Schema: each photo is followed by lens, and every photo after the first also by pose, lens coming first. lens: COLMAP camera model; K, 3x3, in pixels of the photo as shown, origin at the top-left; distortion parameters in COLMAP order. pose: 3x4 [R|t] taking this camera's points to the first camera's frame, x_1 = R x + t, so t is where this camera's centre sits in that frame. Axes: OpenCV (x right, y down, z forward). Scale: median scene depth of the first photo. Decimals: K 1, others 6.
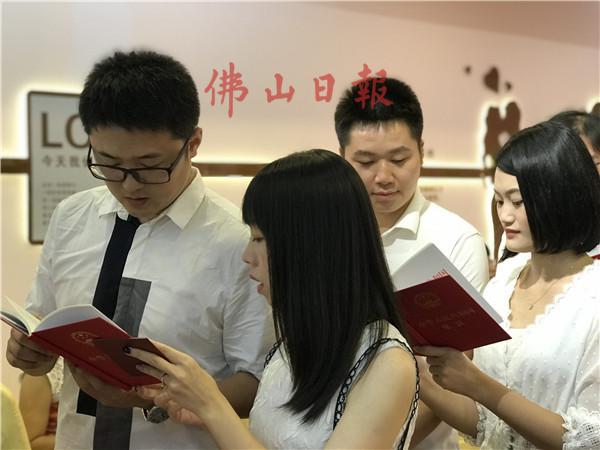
lens RADIAL K [[998.0, 0, 300.0], [0, 998.0, 224.8], [0, 0, 1]] dist [-0.035733, 0.000000]
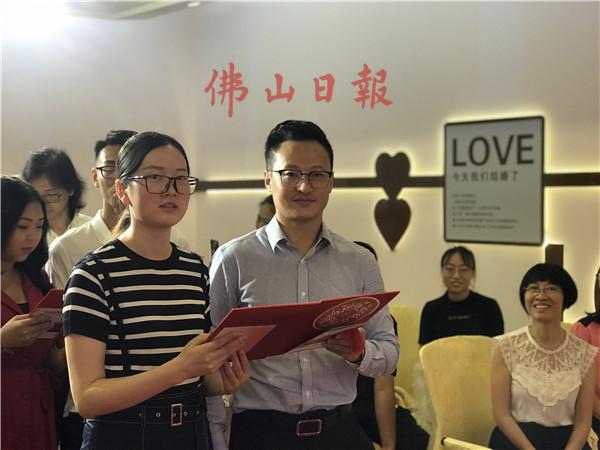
lens RADIAL K [[998.0, 0, 300.0], [0, 998.0, 224.5], [0, 0, 1]] dist [-0.035733, 0.000000]
pose [[-0.052426, 0.025442, -0.998301, 1.026599], [-0.040076, 0.998816, 0.027560, -0.030691], [0.997820, 0.041453, -0.051345, 0.872532]]
